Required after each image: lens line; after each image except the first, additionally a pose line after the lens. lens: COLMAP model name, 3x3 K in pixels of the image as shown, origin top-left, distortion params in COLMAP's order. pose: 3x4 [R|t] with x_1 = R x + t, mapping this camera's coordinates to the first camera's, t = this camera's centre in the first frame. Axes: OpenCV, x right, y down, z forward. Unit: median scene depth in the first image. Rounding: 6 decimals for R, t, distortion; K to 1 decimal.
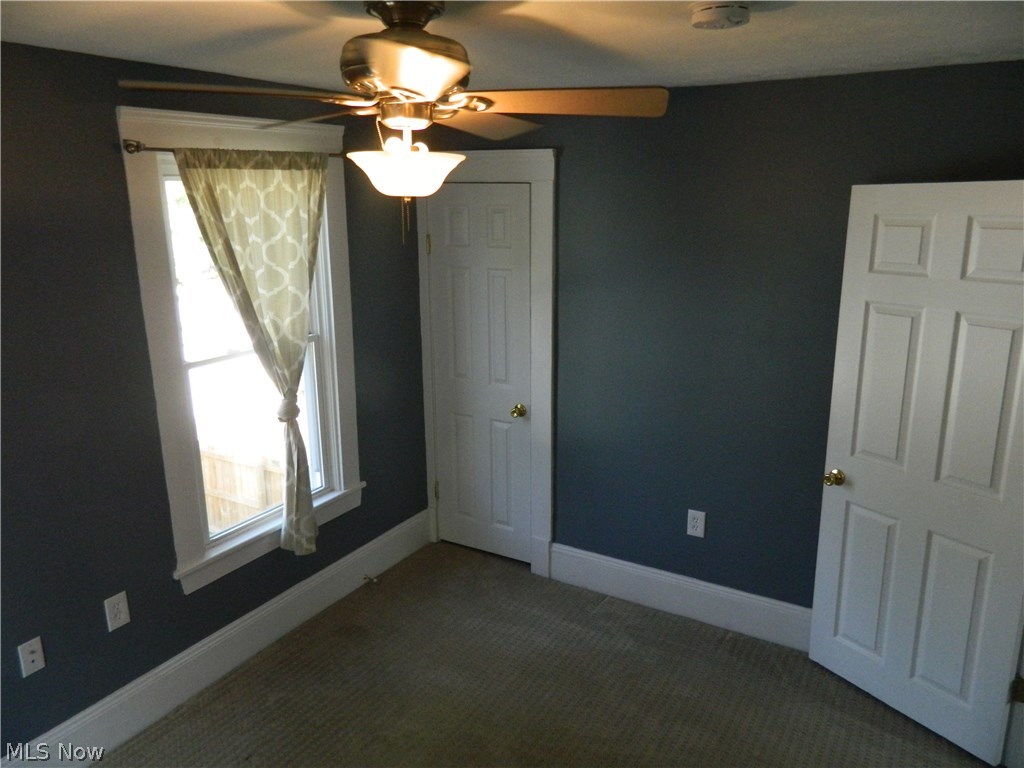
lens RADIAL K [[760.5, 0, 519.4], [0, 760.5, 379.0], [0, 0, 1]] dist [0.023849, -0.030471]
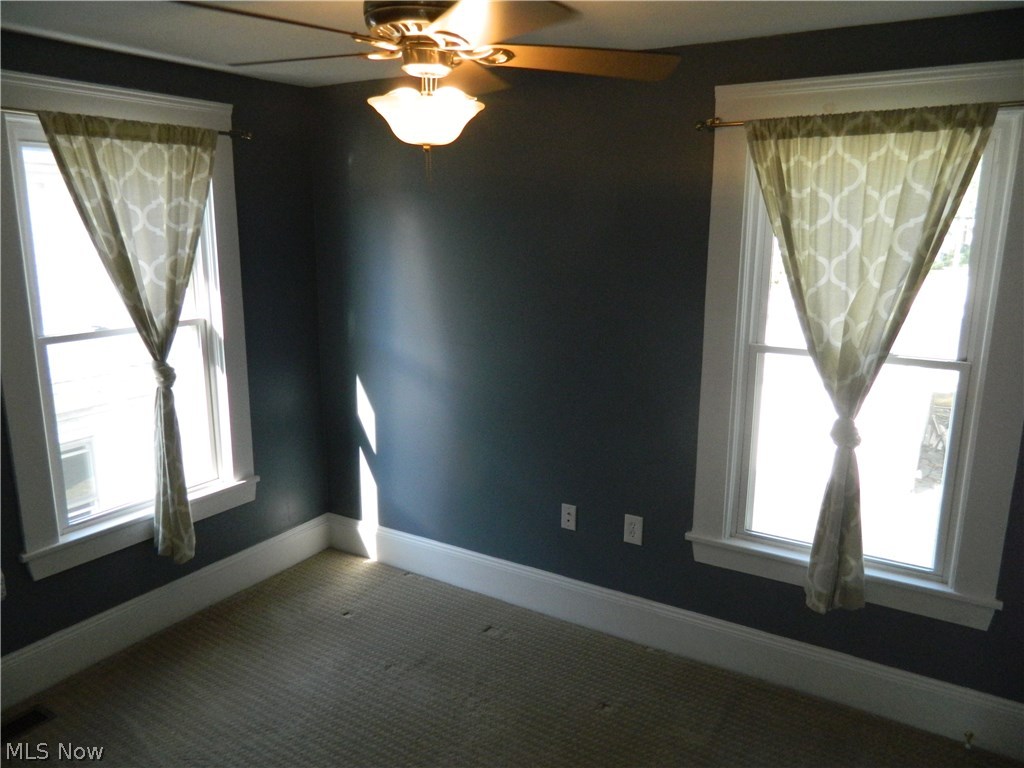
lens RADIAL K [[760.5, 0, 517.1], [0, 760.5, 386.6], [0, 0, 1]] dist [0.023849, -0.030471]
pose [[-0.013822, 0.226730, -0.973860, 0.525991], [-0.245698, 0.943322, 0.223107, -0.111825], [0.969248, 0.242359, 0.042668, 0.671198]]
